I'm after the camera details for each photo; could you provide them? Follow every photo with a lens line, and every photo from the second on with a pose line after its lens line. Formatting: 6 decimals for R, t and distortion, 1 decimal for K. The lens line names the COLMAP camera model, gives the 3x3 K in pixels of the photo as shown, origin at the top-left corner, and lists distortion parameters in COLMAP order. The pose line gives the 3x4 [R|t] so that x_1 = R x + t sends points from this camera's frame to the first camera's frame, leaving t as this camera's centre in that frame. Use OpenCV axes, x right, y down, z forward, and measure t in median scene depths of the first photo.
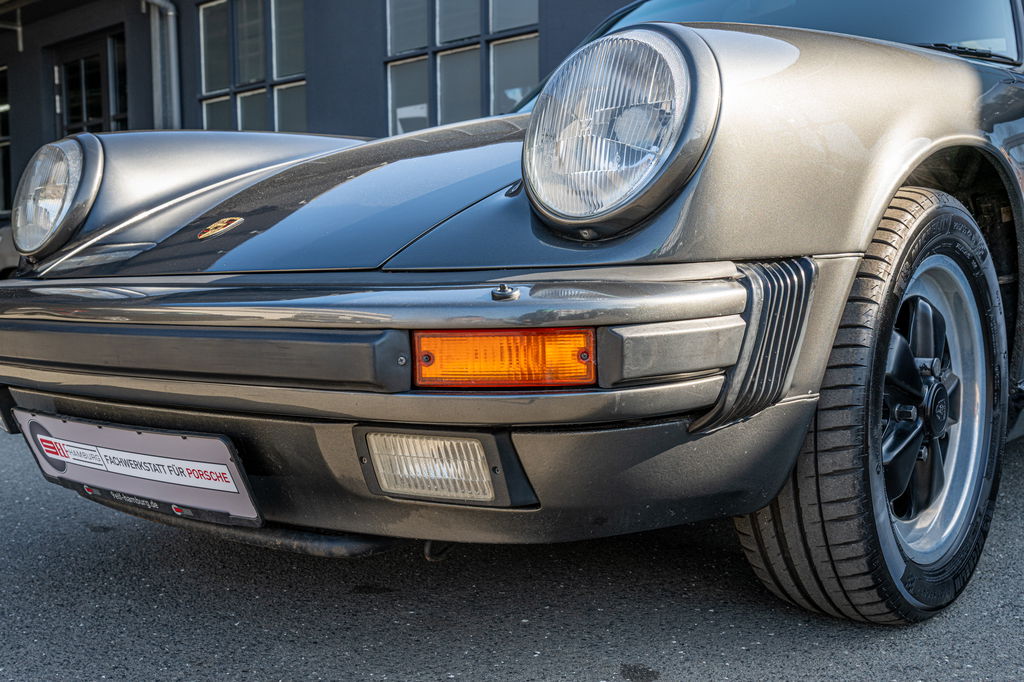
lens RADIAL K [[997.2, 0, 457.1], [0, 997.2, 382.0], [0, 0, 1]] dist [0.007030, 0.001045]
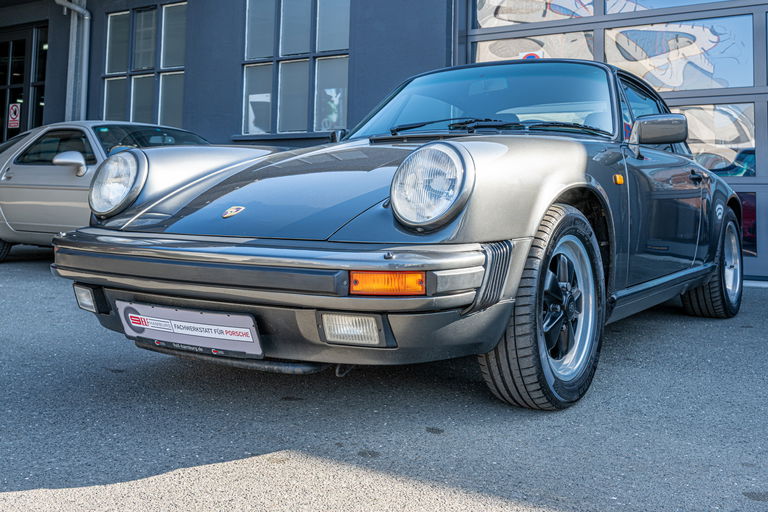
lens RADIAL K [[740.0, 0, 384.8], [0, 740.0, 194.9], [0, 0, 1]] dist [-0.000465, -0.002408]
pose [[0.987443, 0.036403, 0.153723, -0.187369], [-0.018034, 0.992701, -0.119244, -0.016584], [-0.156942, 0.114975, 0.980892, -0.599101]]
